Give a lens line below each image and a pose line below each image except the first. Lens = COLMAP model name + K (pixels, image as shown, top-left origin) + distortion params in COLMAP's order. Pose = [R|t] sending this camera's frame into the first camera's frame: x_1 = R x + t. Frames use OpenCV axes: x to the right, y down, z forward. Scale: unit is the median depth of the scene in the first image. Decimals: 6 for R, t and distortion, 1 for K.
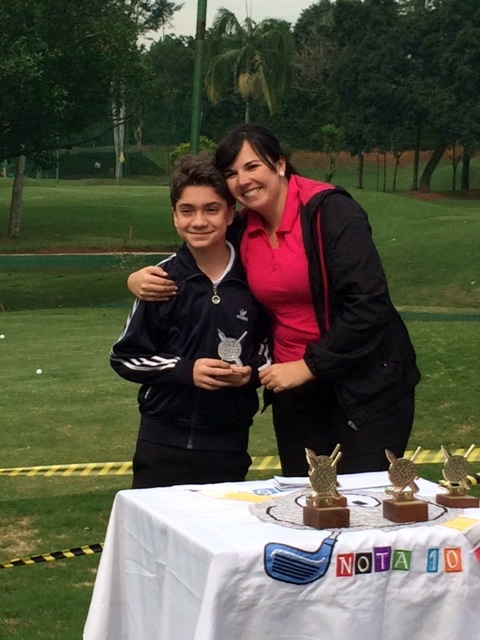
lens RADIAL K [[1731.2, 0, 240.0], [0, 1731.2, 340.1], [0, 0, 1]] dist [0.010205, 0.175314]
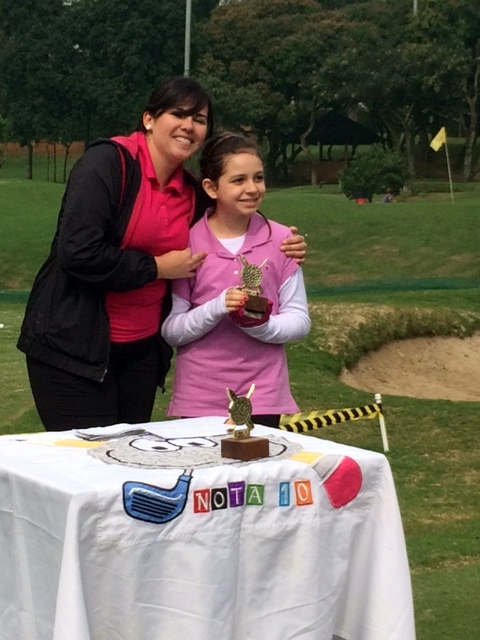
lens RADIAL K [[1731.2, 0, 240.0], [0, 1731.2, 340.1], [0, 0, 1]] dist [0.010205, 0.175314]
pose [[0.981548, -0.024637, 0.189621, -0.094779], [0.023774, 0.999694, 0.006828, 0.028877], [-0.189732, -0.002194, 0.981834, 0.021456]]
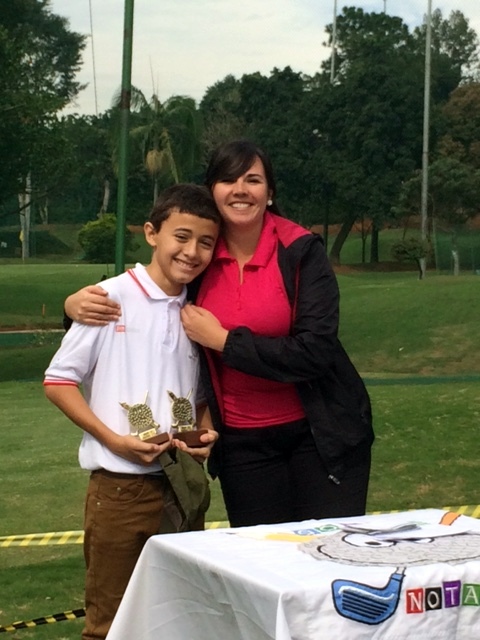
lens RADIAL K [[1739.0, 0, 240.0], [0, 1739.0, 320.0], [0, 0, 1]] dist [0.014100, -0.090515]
pose [[0.998351, -0.020248, 0.053714, -0.075518], [0.023242, 0.998176, -0.055714, 0.025200], [-0.052488, 0.056871, 0.997001, 0.046081]]
